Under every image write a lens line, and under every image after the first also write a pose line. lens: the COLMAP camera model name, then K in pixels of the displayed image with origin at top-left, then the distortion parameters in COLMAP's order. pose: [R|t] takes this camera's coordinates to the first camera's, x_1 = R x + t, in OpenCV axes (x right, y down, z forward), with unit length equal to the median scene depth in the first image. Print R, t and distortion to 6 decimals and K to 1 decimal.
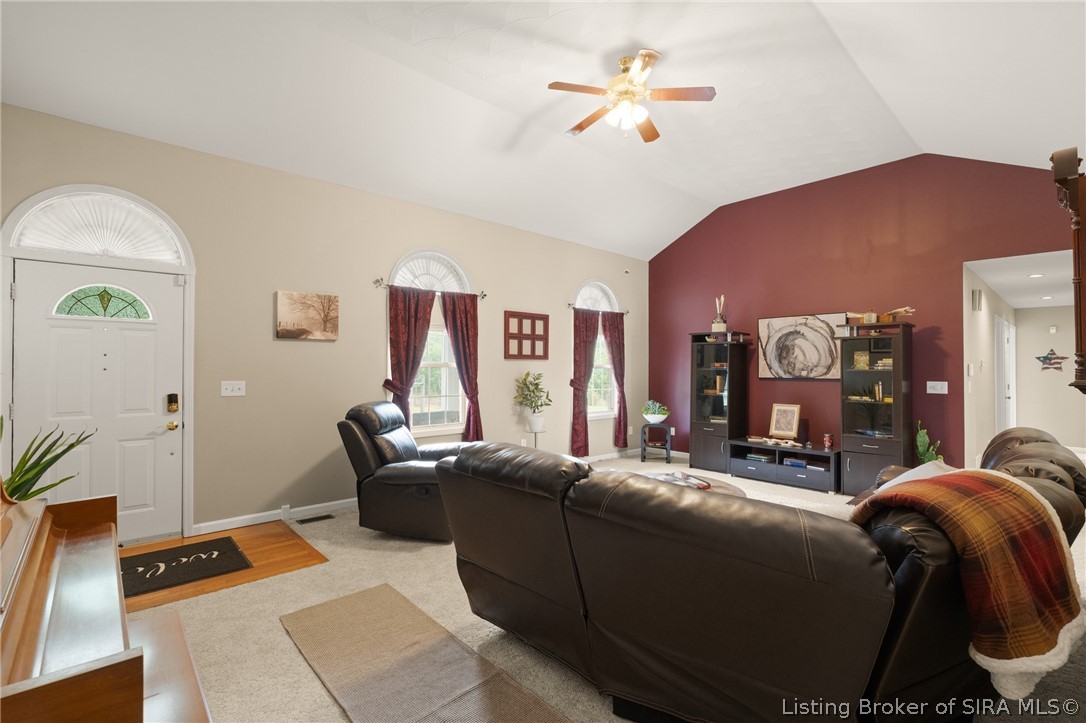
lens RADIAL K [[487.9, 0, 540.0], [0, 487.9, 362.3], [0, 0, 1]] dist [0.002031, 0.000059]
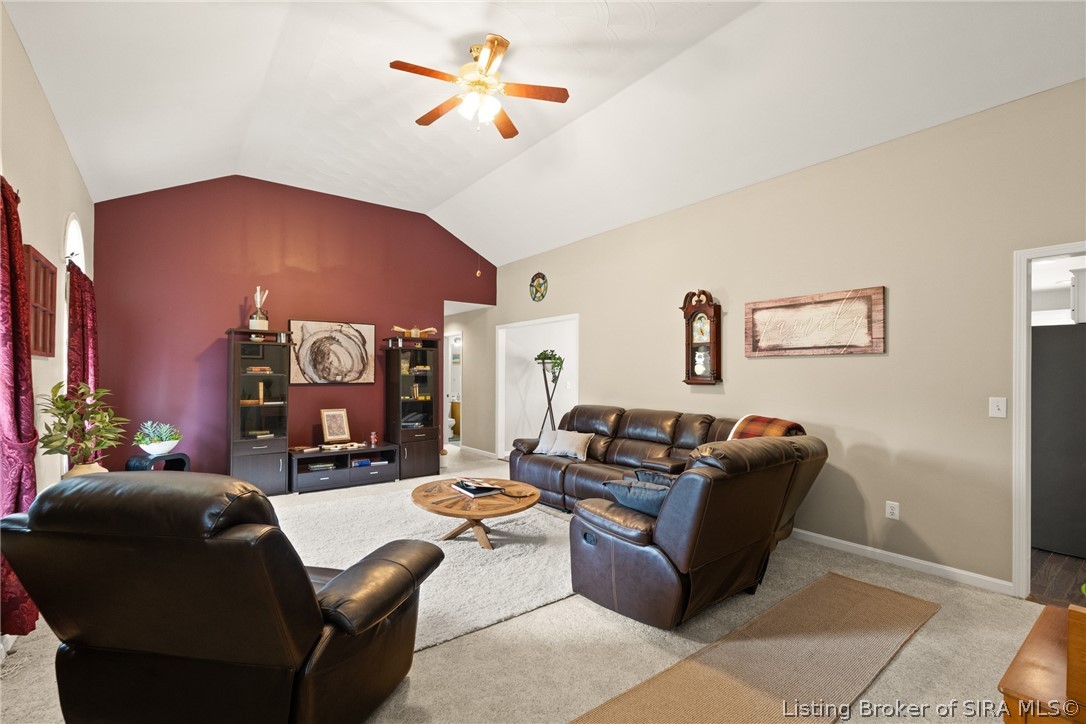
lens RADIAL K [[487.9, 0, 540.3], [0, 487.9, 368.0], [0, 0, 1]] dist [0.002031, 0.000059]
pose [[0.088664, 0.007473, 0.996034, -0.455182], [-0.010957, 0.999919, -0.006526, 0.003060], [-0.996001, -0.010335, 0.088739, 0.478295]]
